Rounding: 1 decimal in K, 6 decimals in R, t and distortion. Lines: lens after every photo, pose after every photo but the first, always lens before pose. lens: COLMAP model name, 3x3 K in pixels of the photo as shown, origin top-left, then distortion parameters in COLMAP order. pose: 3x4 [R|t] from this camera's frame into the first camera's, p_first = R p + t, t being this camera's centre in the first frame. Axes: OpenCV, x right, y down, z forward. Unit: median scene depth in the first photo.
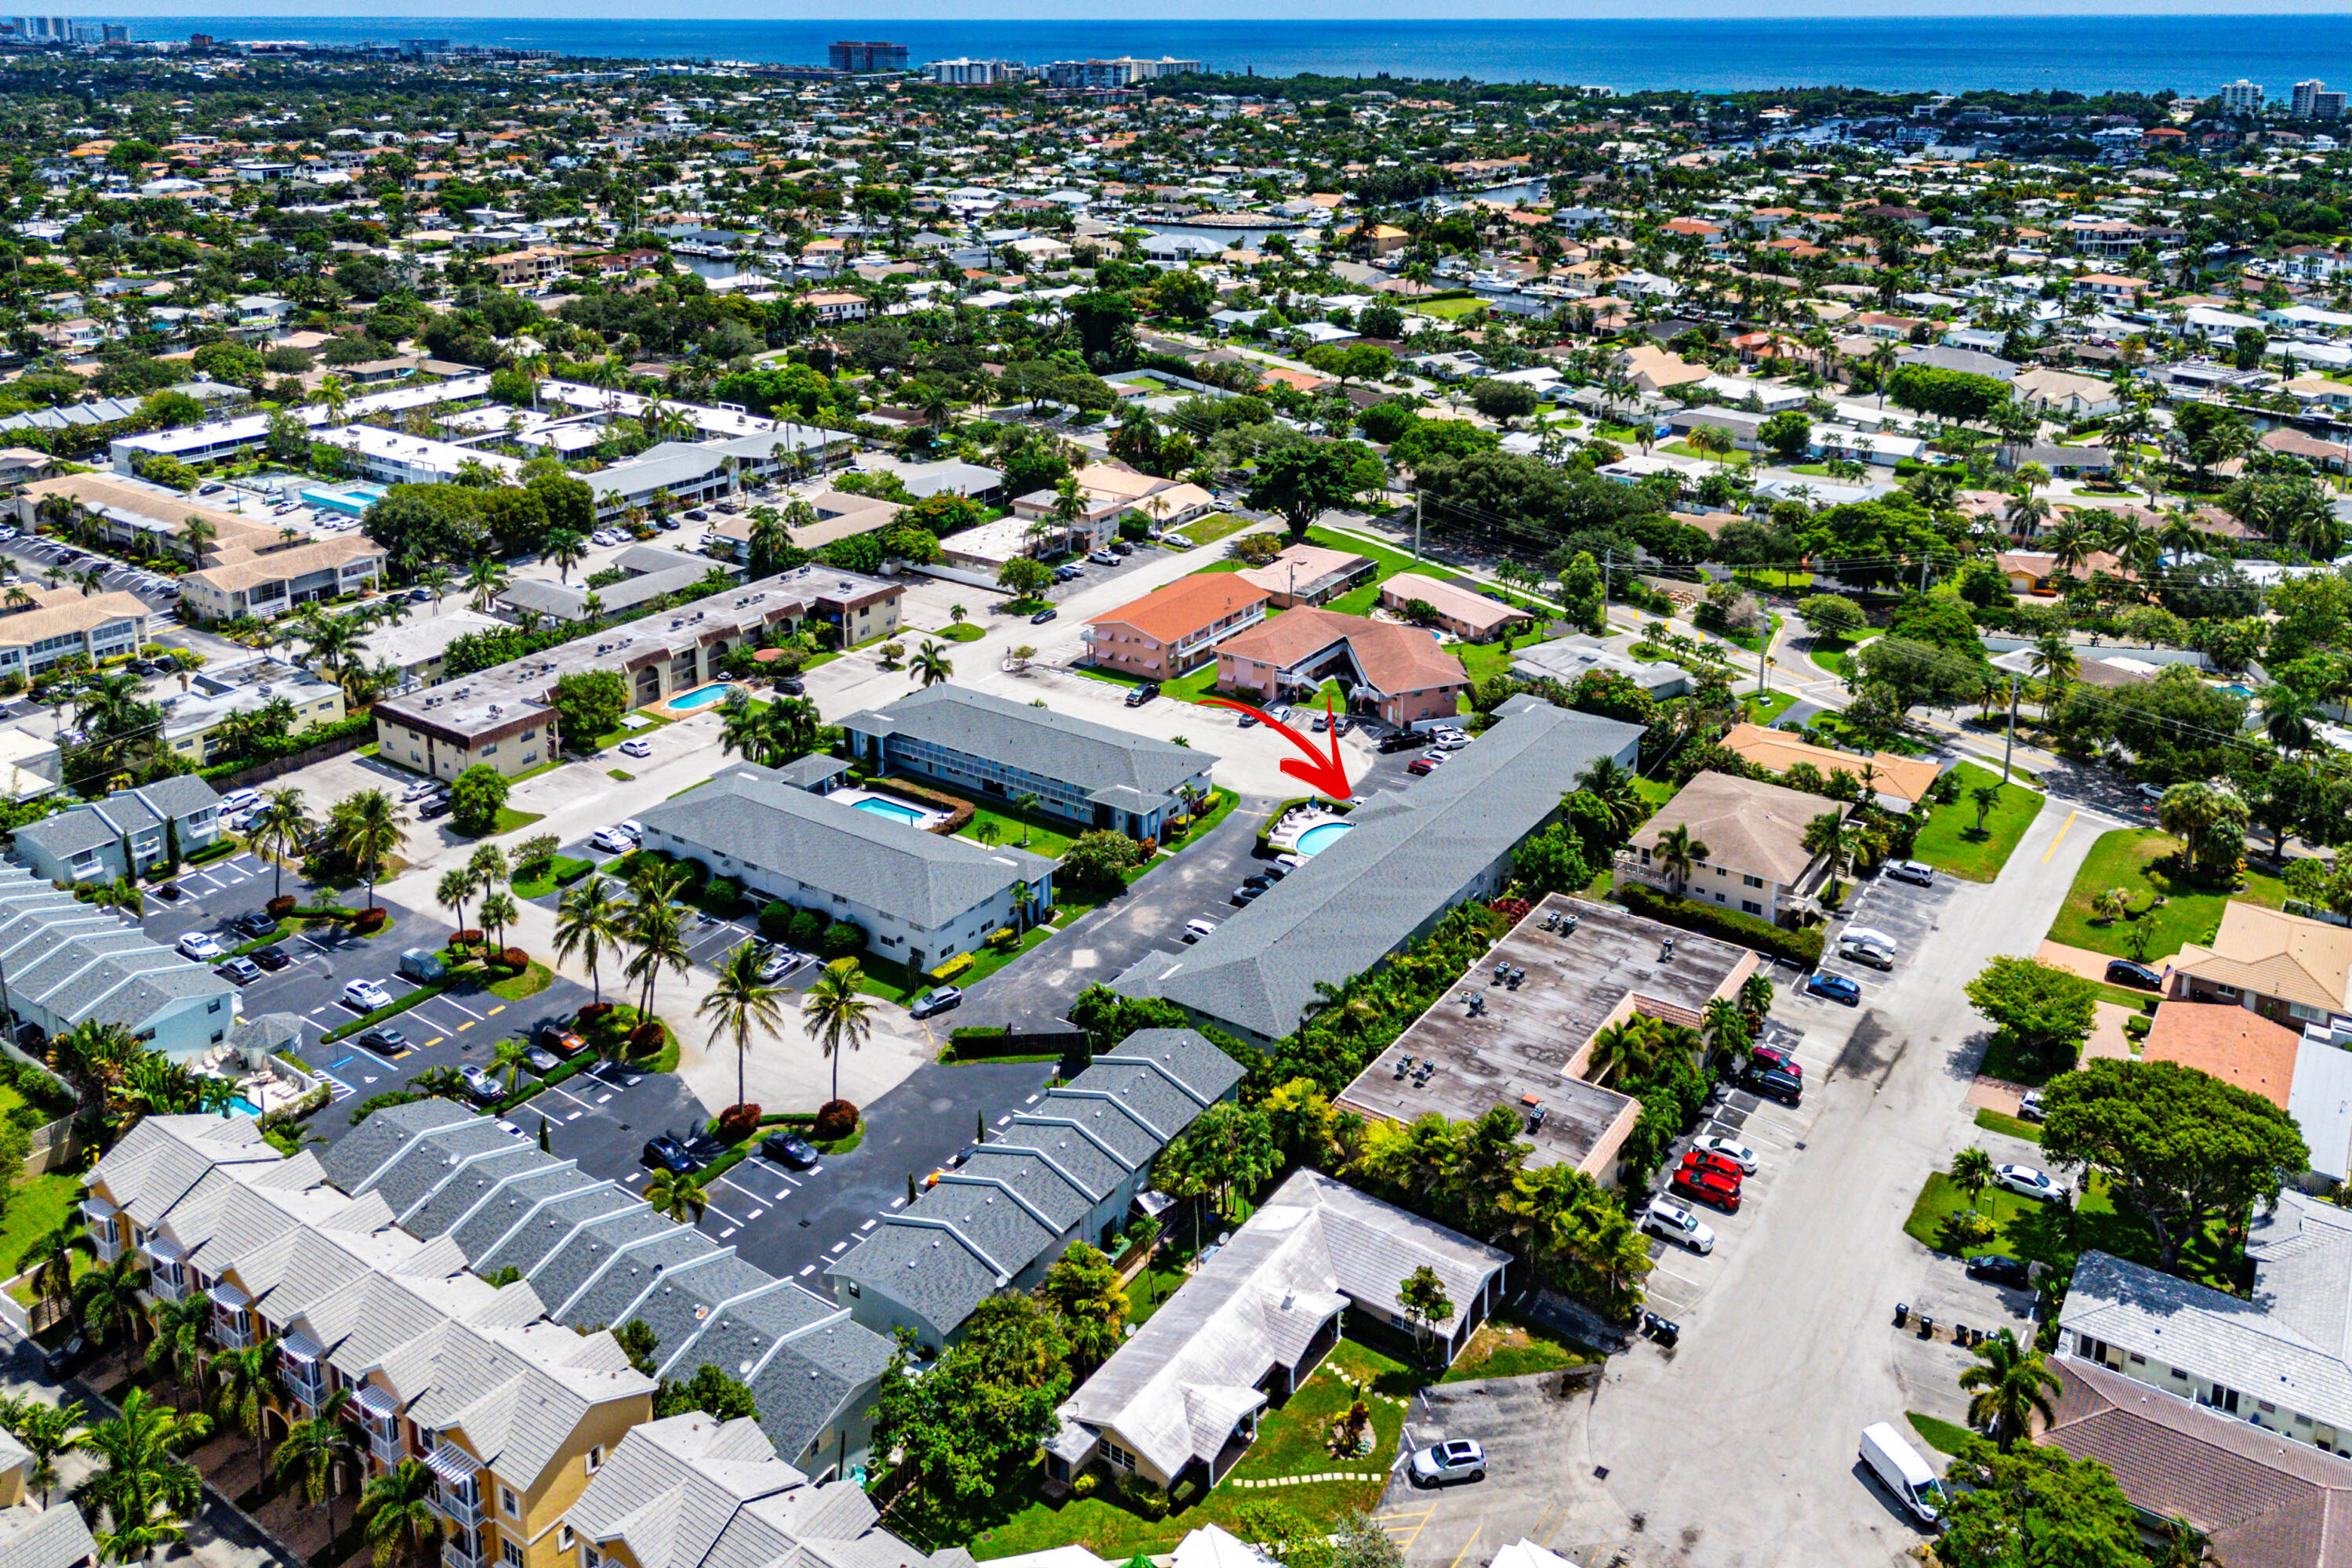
lens RADIAL K [[1738.8, 0, 1200.2], [0, 1738.8, 731.3], [0, 0, 1]] dist [0.054850, -0.035685]
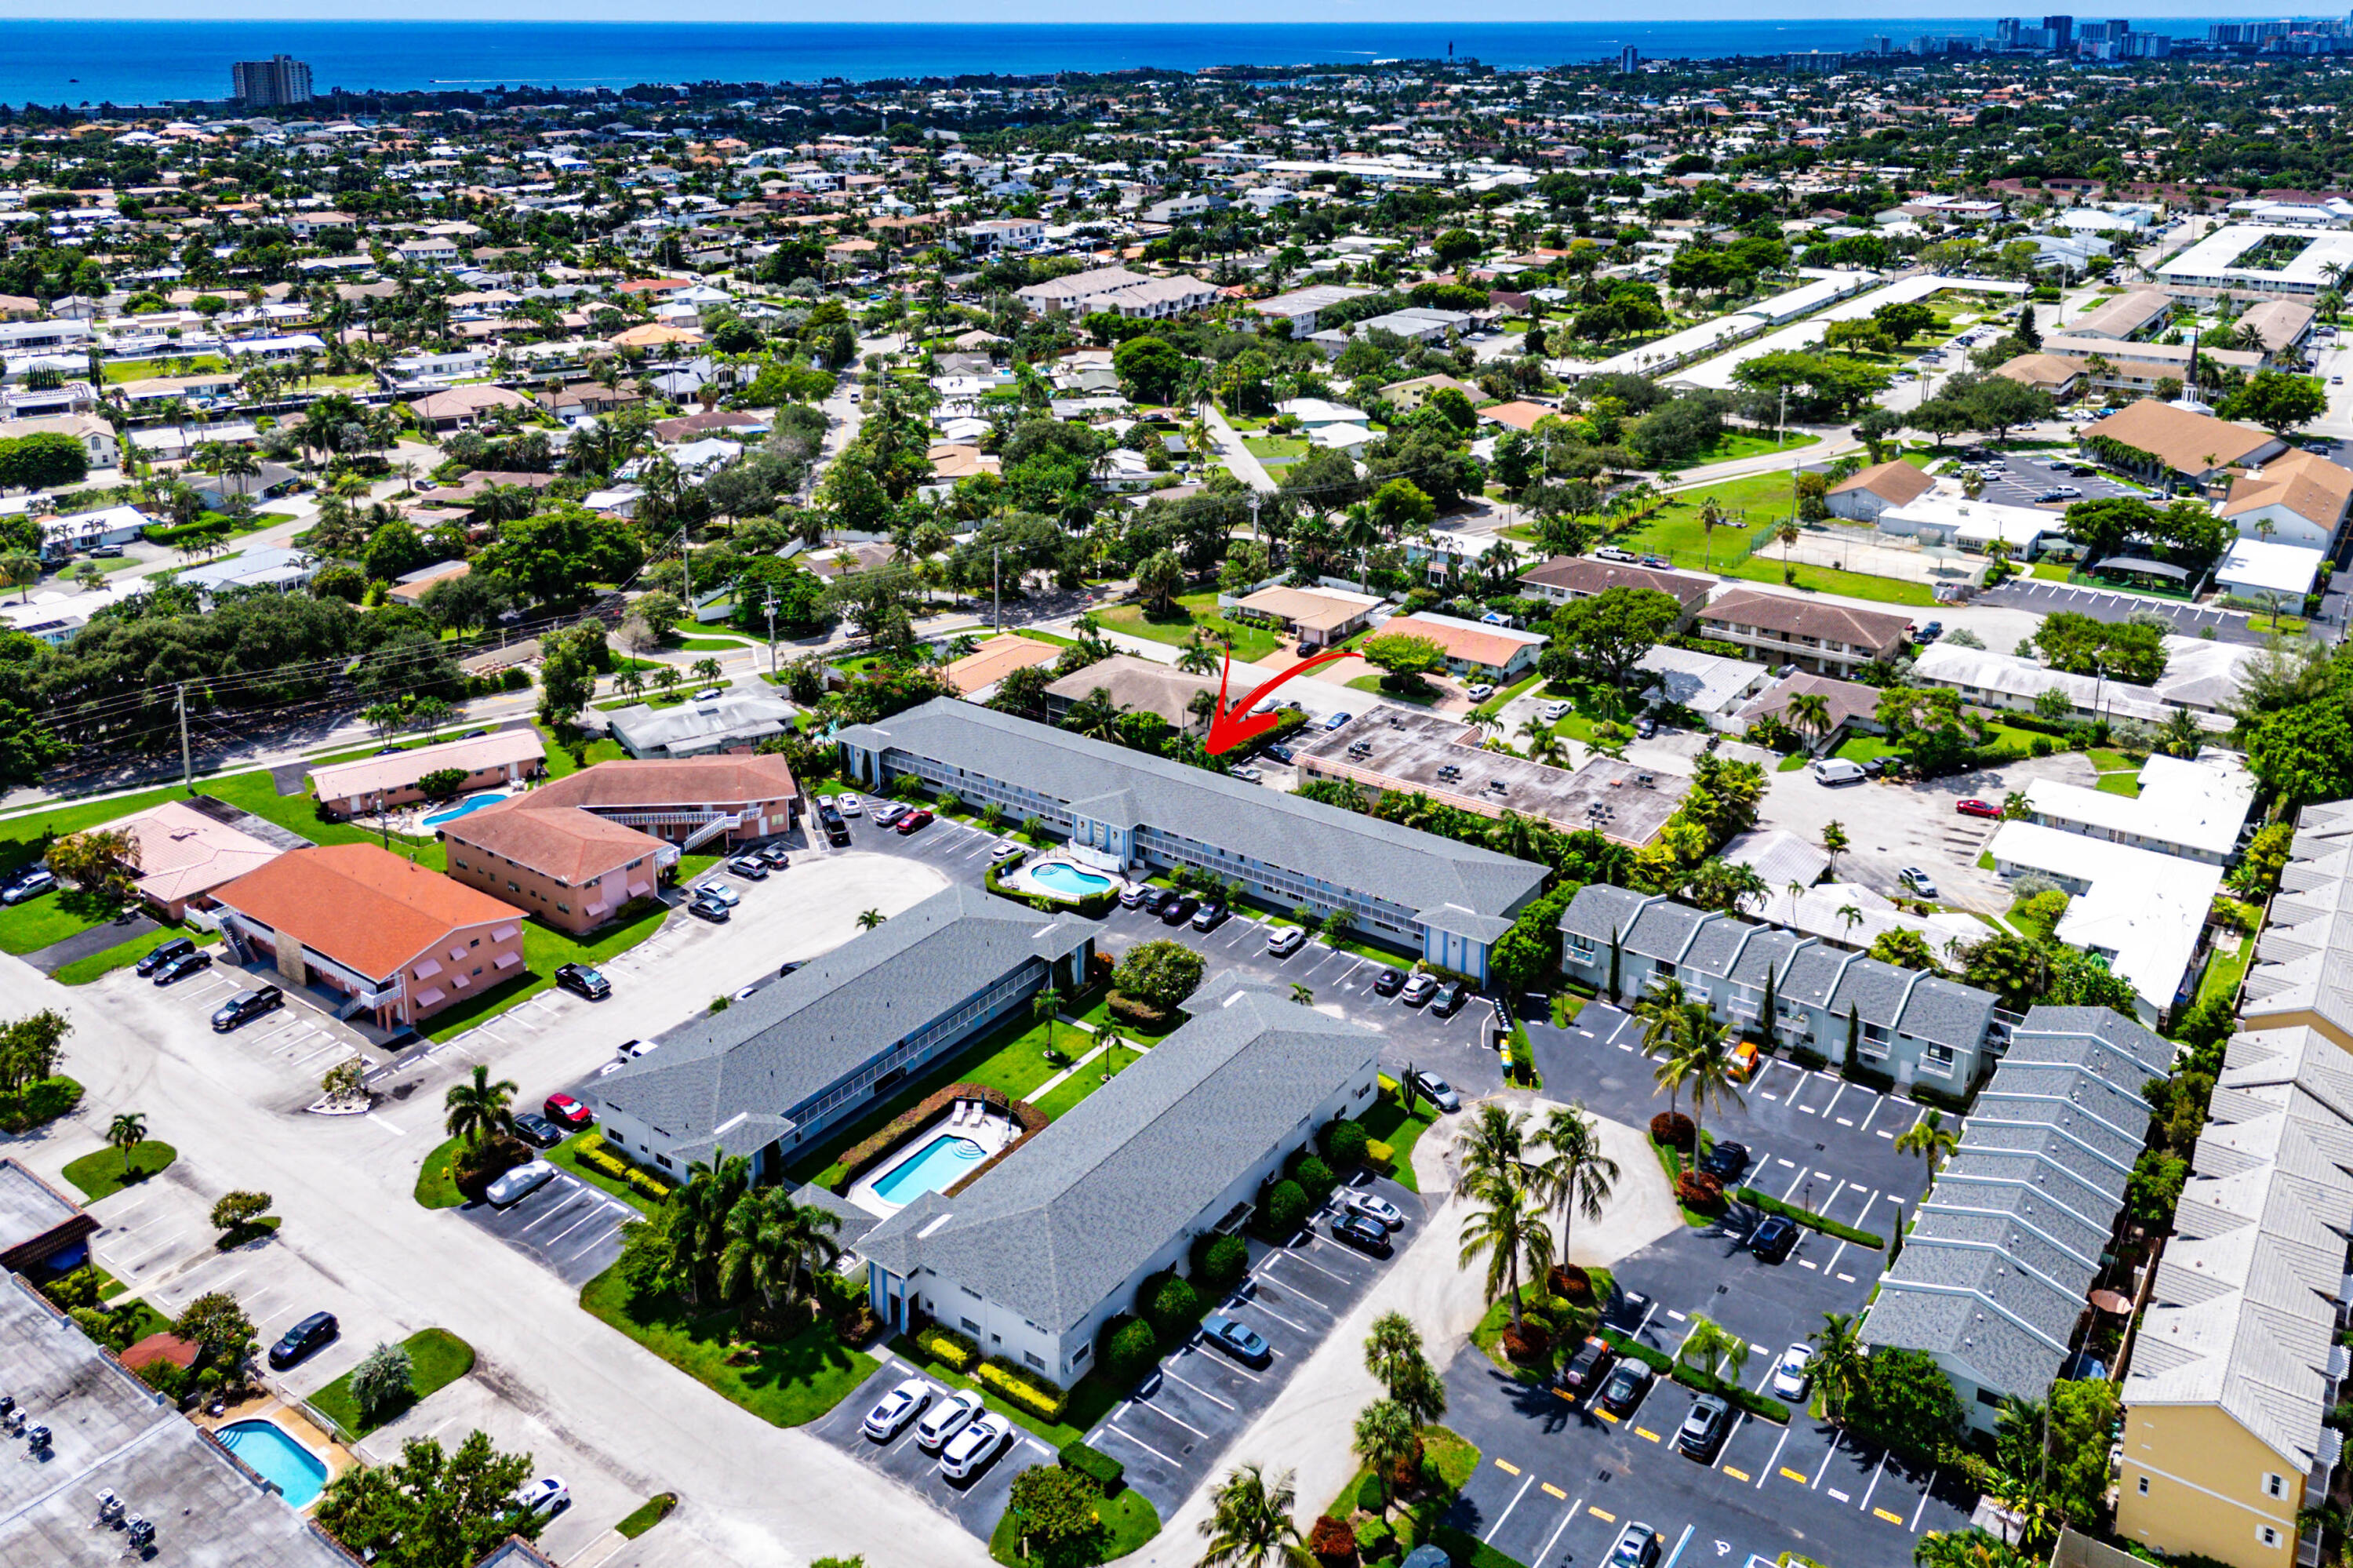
lens RADIAL K [[1739.6, 0, 1181.9], [0, 1739.6, 756.7], [0, 0, 1]] dist [0.054850, -0.035685]
pose [[0.022713, -0.392232, 0.919586, -0.610881], [0.381489, 0.853623, 0.354675, -0.244556], [-0.924094, 0.342756, 0.169020, 0.595456]]
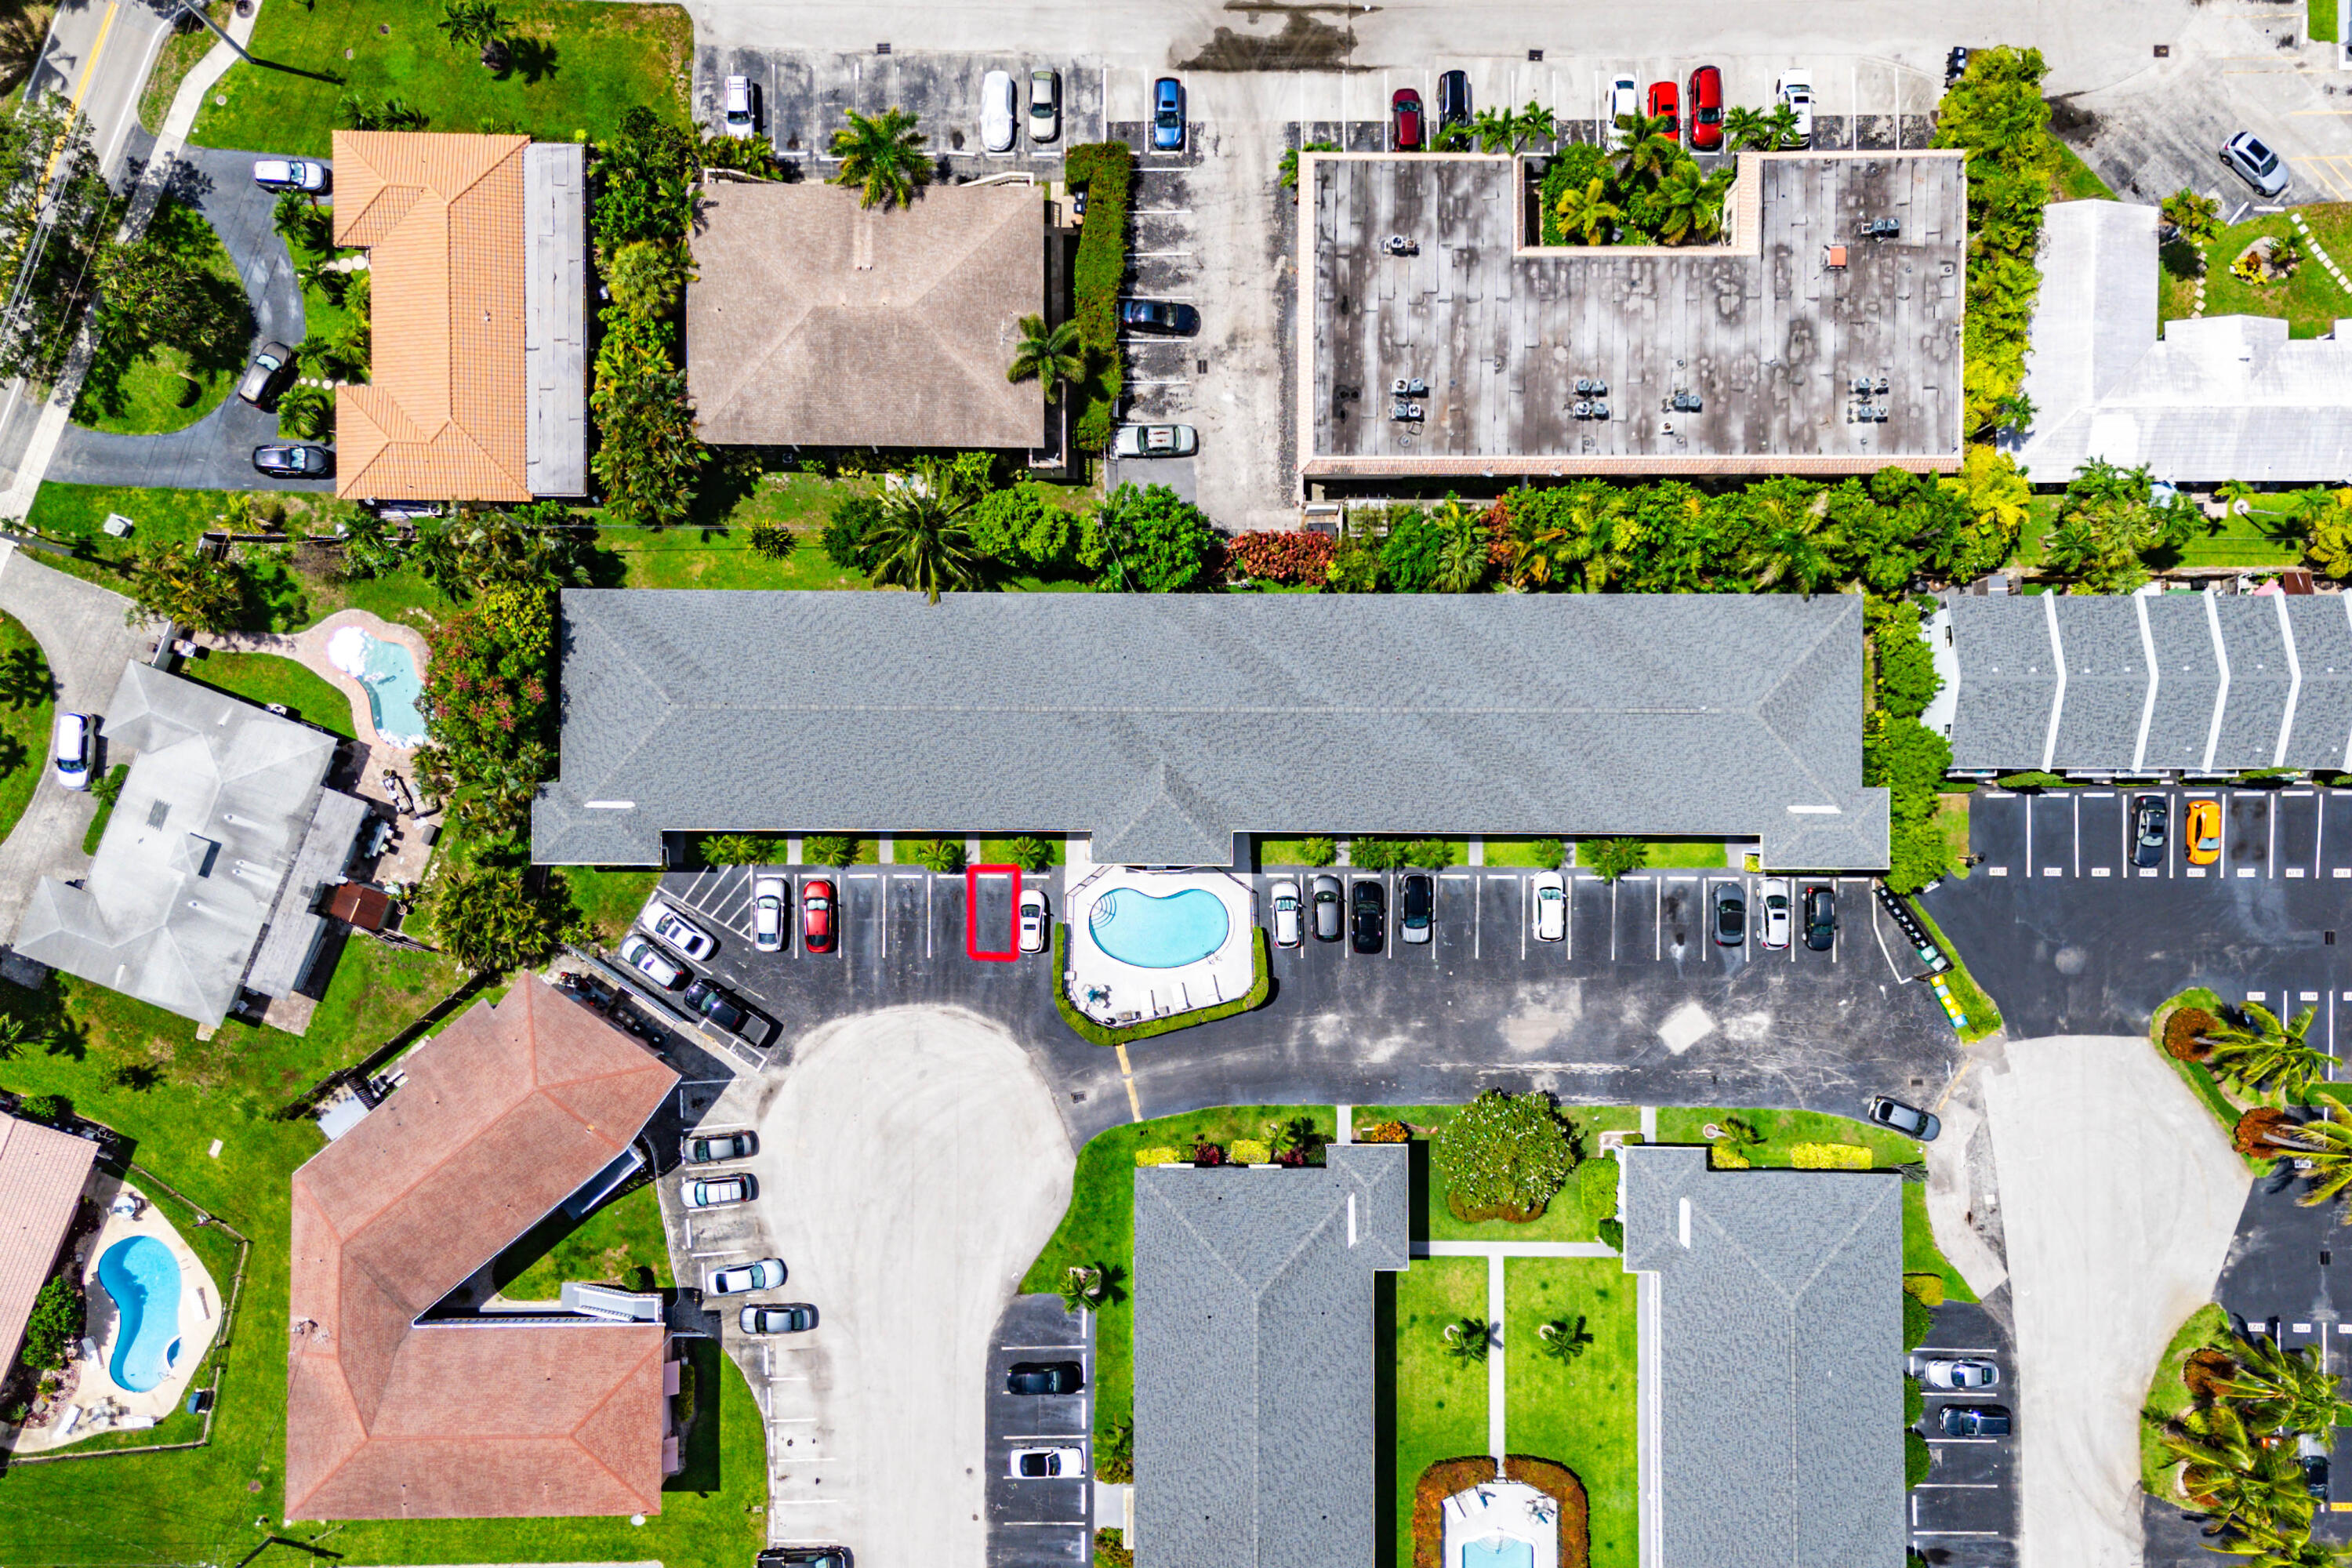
lens RADIAL K [[1738.8, 0, 1120.5], [0, 1738.8, 825.8], [0, 0, 1]] dist [0.054850, -0.035685]
pose [[-0.561342, -0.827583, -0.001354, 0.088756], [0.309744, -0.211613, 0.926973, -0.394236], [-0.767433, 0.519930, 0.375127, 0.599235]]
